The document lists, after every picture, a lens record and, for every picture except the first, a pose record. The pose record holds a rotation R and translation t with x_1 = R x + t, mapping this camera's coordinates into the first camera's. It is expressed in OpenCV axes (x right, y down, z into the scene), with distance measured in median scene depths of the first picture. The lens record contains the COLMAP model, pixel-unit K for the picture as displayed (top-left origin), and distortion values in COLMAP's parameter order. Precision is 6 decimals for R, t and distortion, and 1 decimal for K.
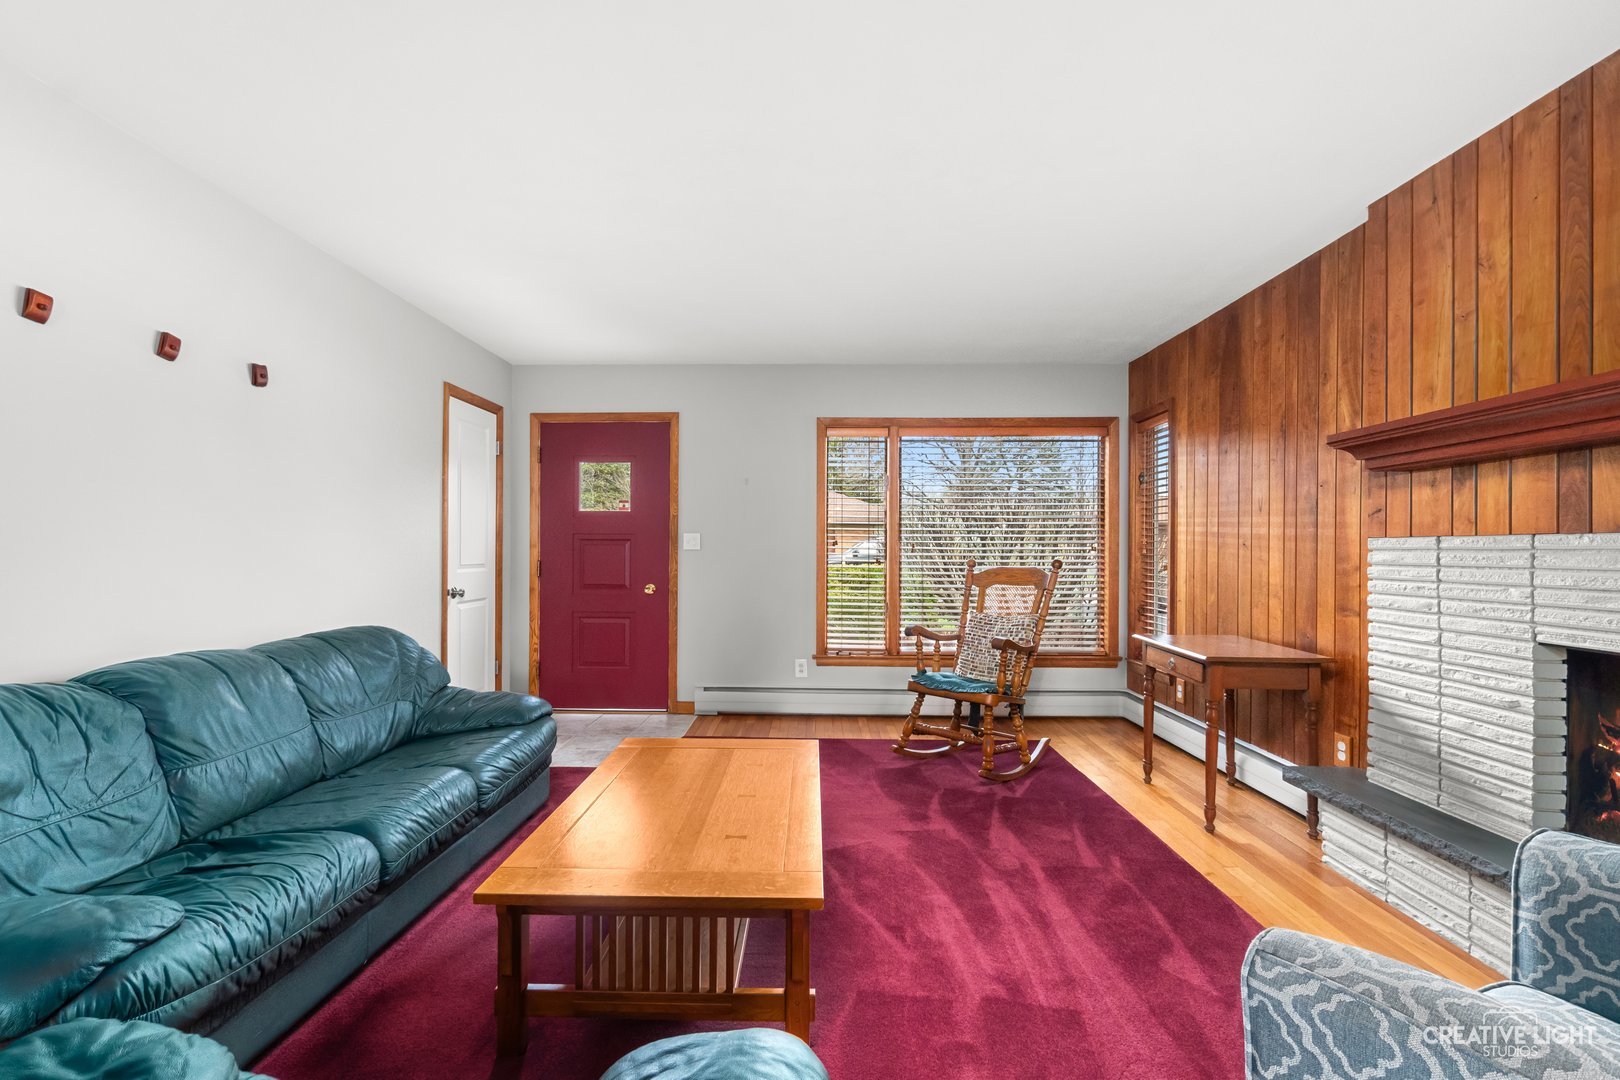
lens RADIAL K [[703.9, 0, 801.9], [0, 703.9, 548.4], [0, 0, 1]] dist [-0.003112, 0.000199]
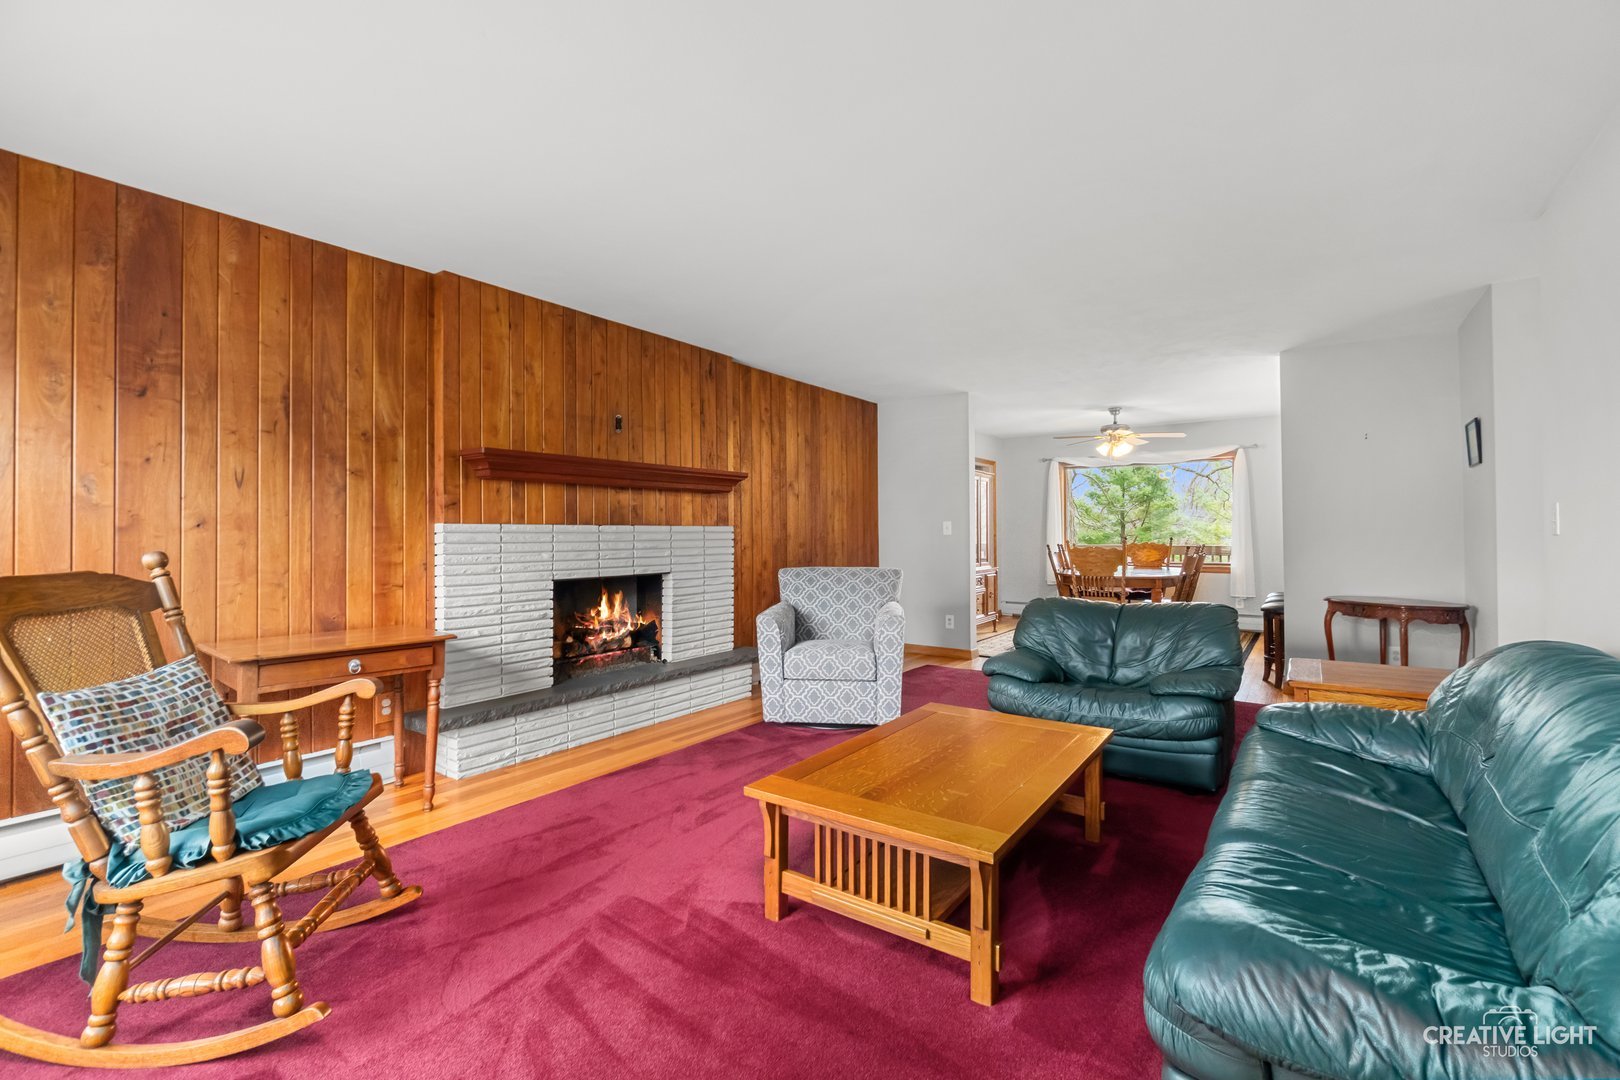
lens RADIAL K [[703.9, 0, 801.9], [0, 703.9, 548.4], [0, 0, 1]] dist [-0.003112, 0.000199]
pose [[-0.817671, -0.006365, 0.575651, -0.588003], [0.006256, 0.999782, 0.019941, 0.010833], [-0.575652, 0.019906, -0.817452, 2.012953]]
